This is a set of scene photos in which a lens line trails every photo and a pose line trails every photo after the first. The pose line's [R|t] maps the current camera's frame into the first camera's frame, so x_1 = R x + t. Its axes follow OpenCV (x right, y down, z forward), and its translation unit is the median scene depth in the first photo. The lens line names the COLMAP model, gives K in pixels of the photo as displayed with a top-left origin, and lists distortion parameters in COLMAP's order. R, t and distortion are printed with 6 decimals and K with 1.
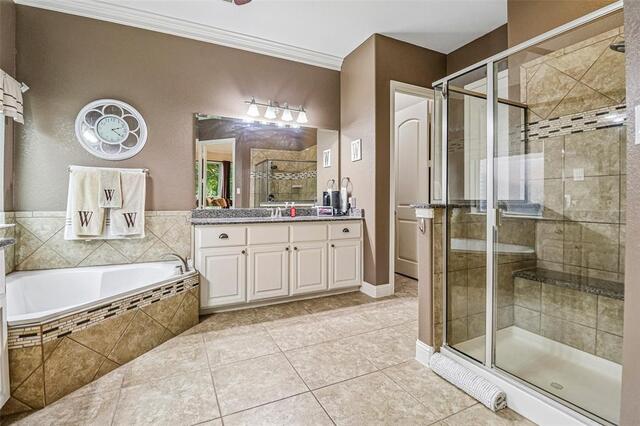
lens RADIAL K [[295.5, 0, 314.6], [0, 295.5, 203.7], [0, 0, 1]] dist [-0.013131, -0.006892]
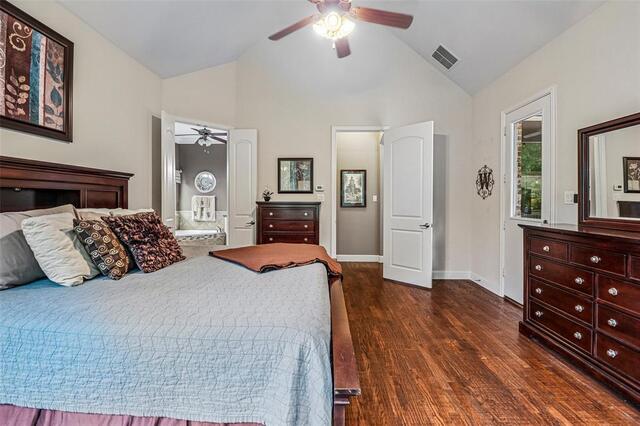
lens RADIAL K [[295.5, 0, 319.9], [0, 295.5, 200.8], [0, 0, 1]] dist [-0.013131, -0.006892]
pose [[0.888949, -0.000448, -0.458006, 1.646698], [-0.002927, 0.999974, -0.006658, -0.058191], [0.457997, 0.007259, 0.888924, -1.057086]]
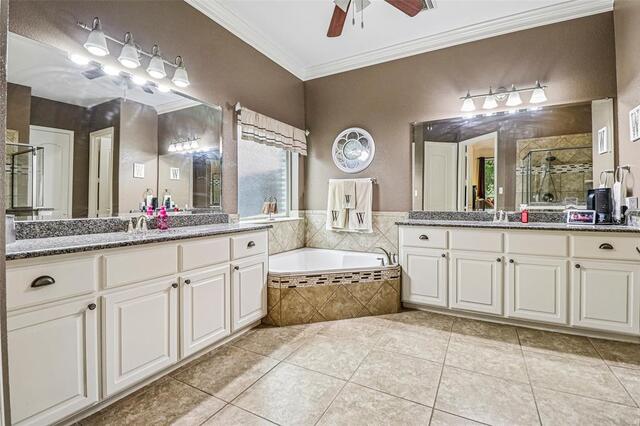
lens RADIAL K [[295.5, 0, 316.8], [0, 295.5, 201.1], [0, 0, 1]] dist [-0.013131, -0.006892]
pose [[0.568578, -0.006172, -0.822606, 0.332450], [-0.001028, 0.999966, -0.008214, -0.008331], [0.822628, 0.005516, 0.568552, 0.099748]]
